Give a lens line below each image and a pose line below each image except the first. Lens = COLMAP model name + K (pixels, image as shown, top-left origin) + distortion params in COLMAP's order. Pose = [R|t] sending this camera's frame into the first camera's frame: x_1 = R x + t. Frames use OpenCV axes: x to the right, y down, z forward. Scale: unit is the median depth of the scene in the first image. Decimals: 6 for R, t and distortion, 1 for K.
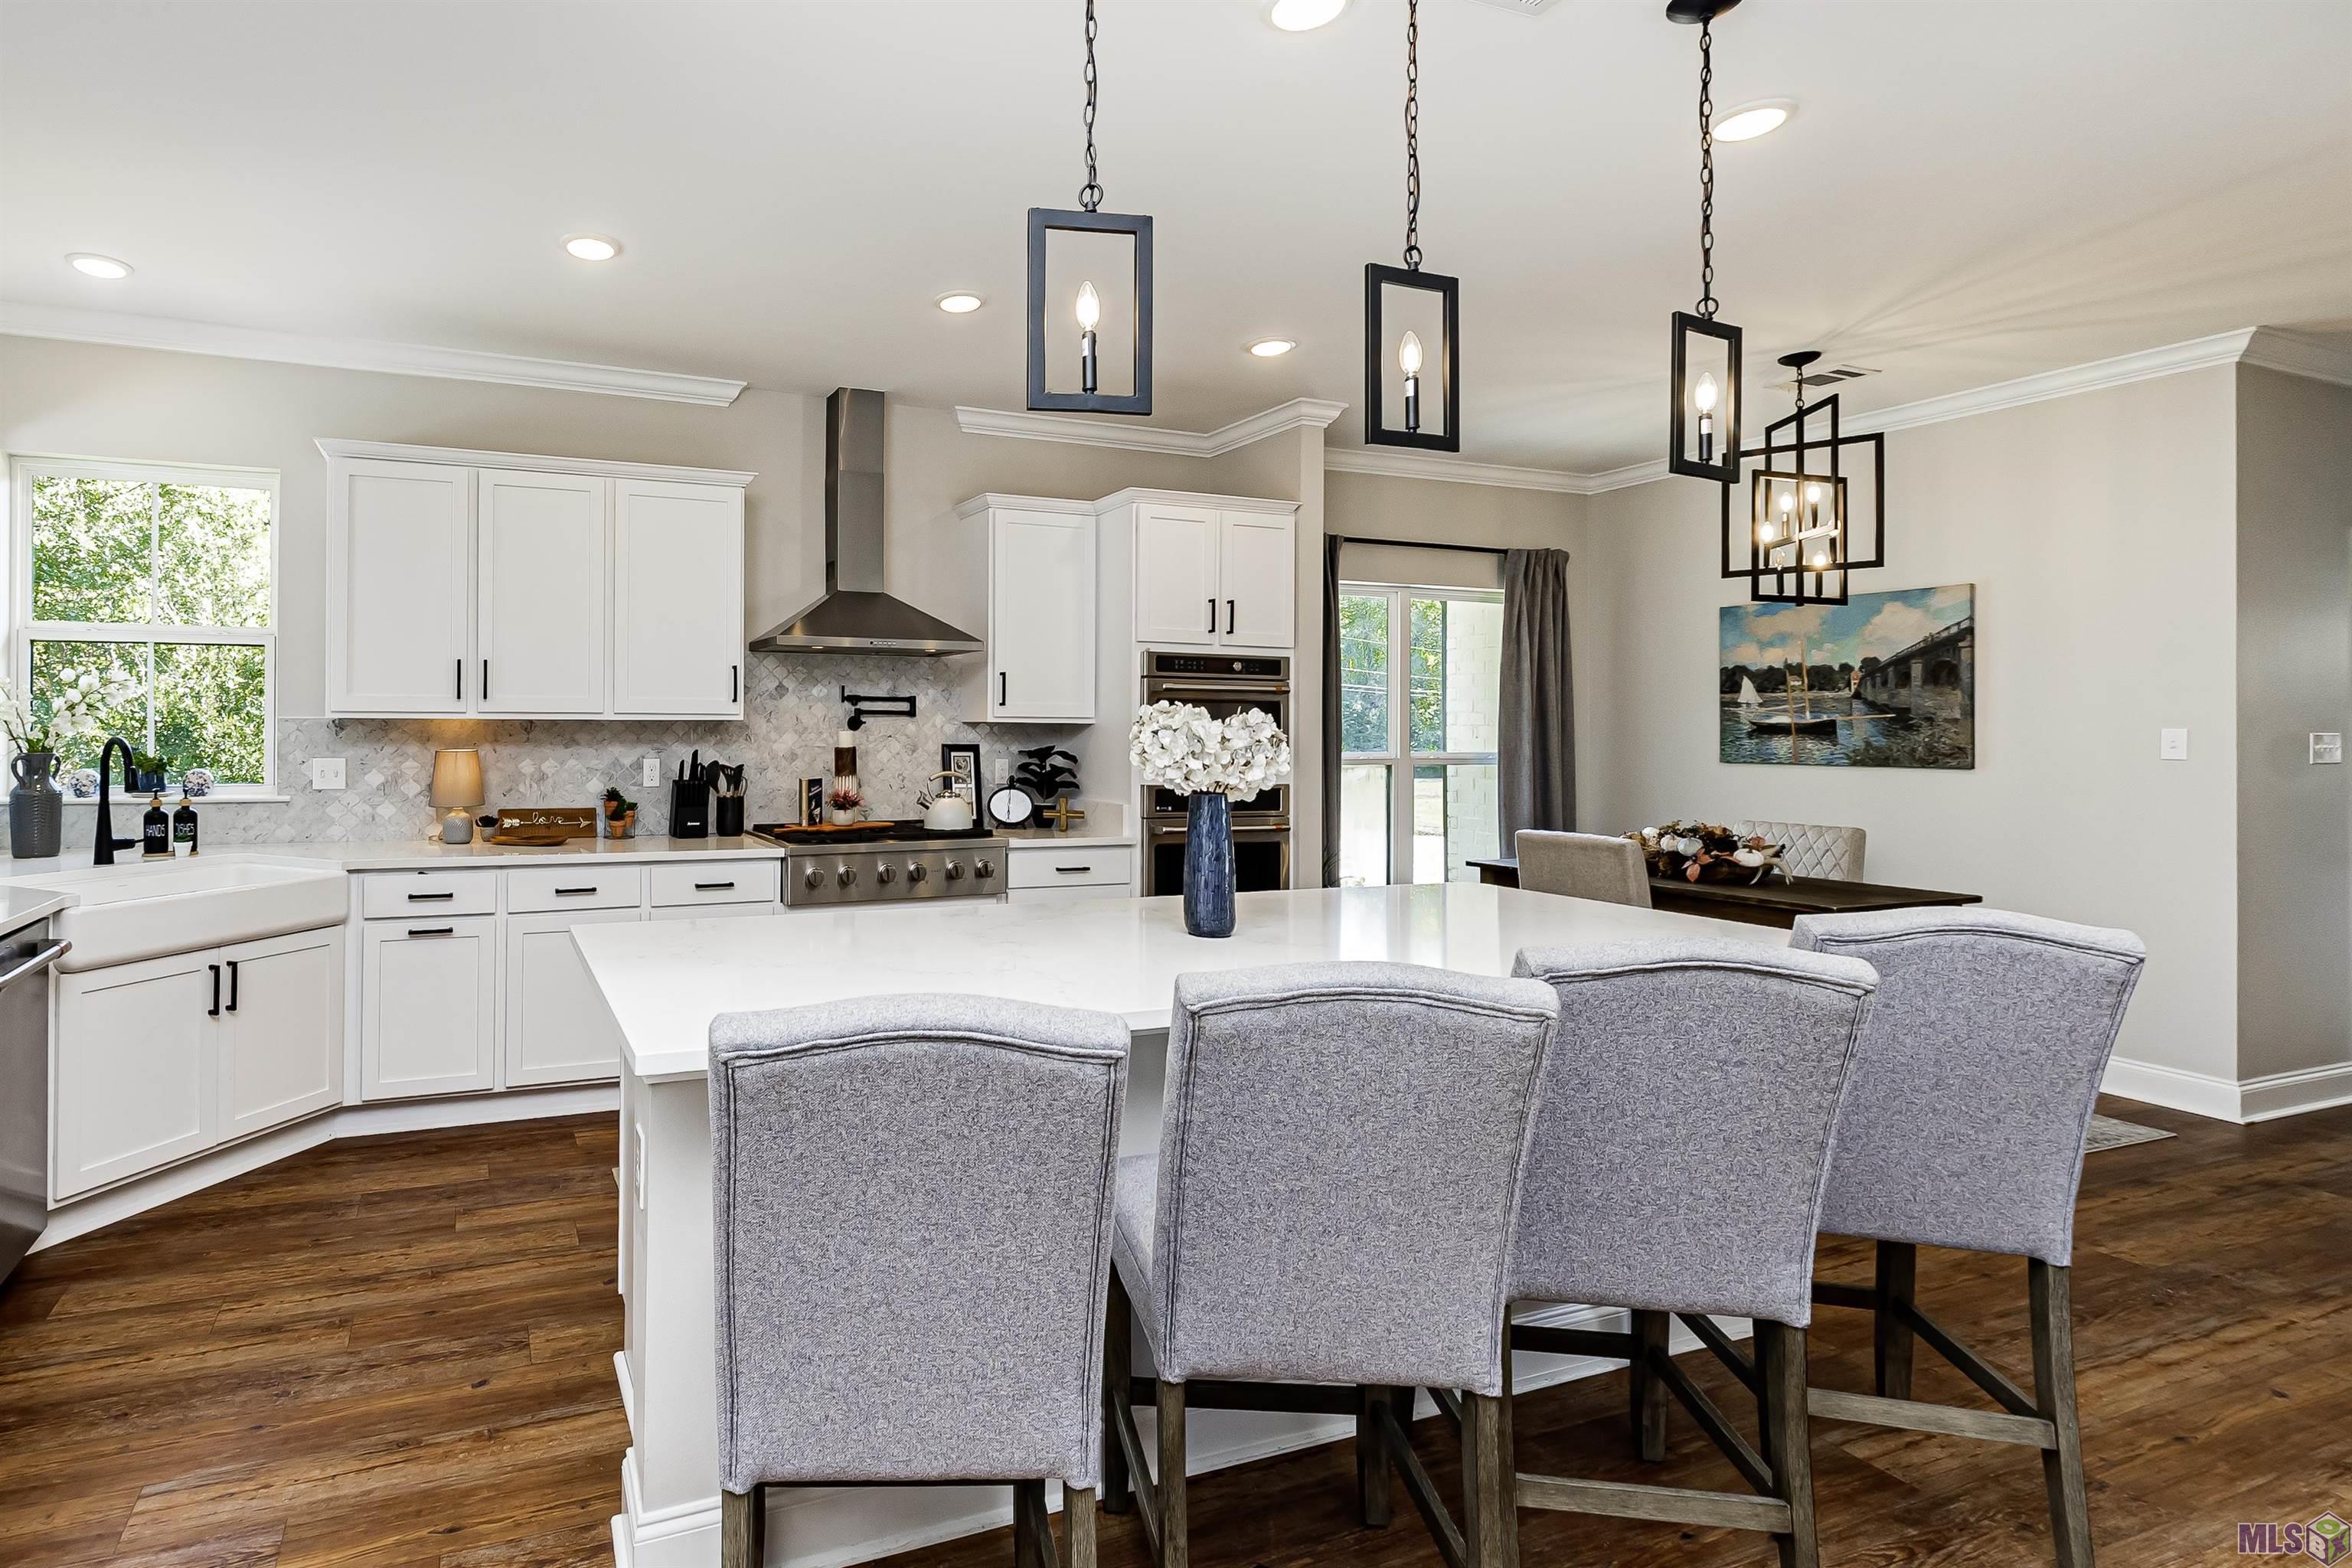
lens RADIAL K [[840.2, 0, 1174.5], [0, 840.2, 737.2], [0, 0, 1]] dist [0.000099, 0.000078]
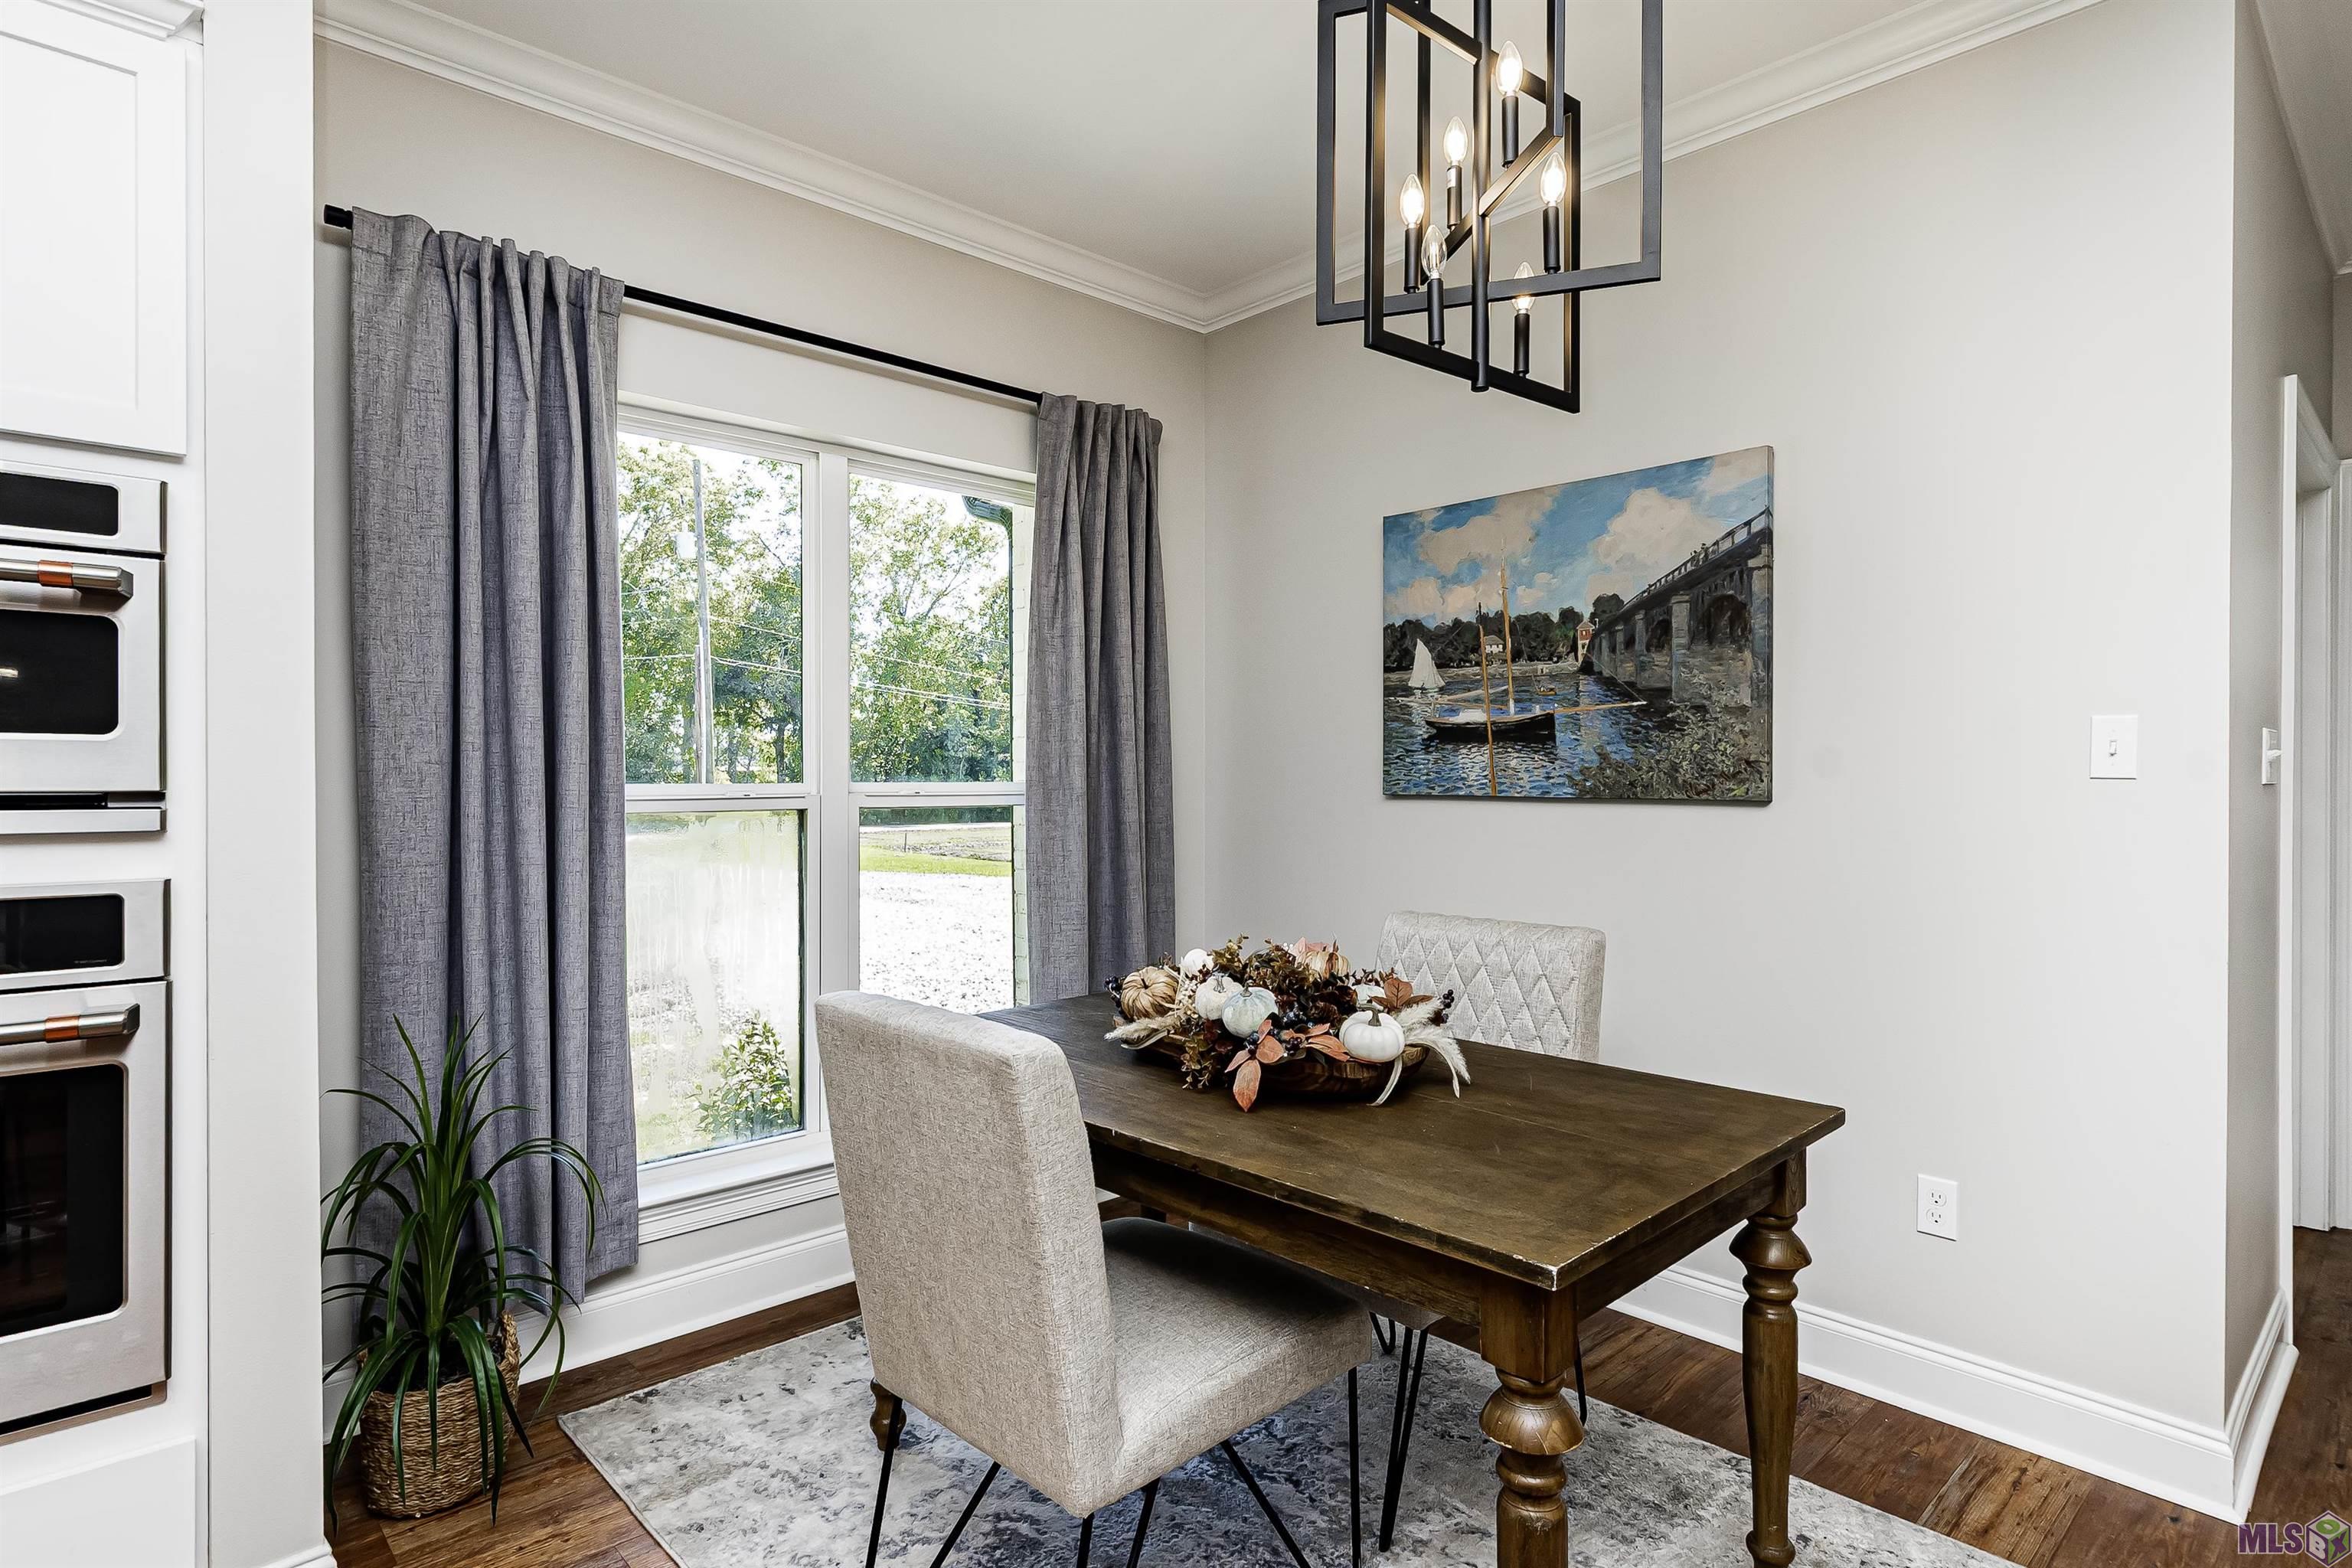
lens RADIAL K [[1235.8, 0, 1176.0], [0, 1235.8, 784.0], [0, 0, 1]] dist [0.000039, -0.000050]
pose [[0.931887, -0.008381, 0.362652, 0.287286], [0.002994, 0.999877, 0.015413, 0.012005], [-0.362737, -0.013278, 0.931797, 0.366680]]
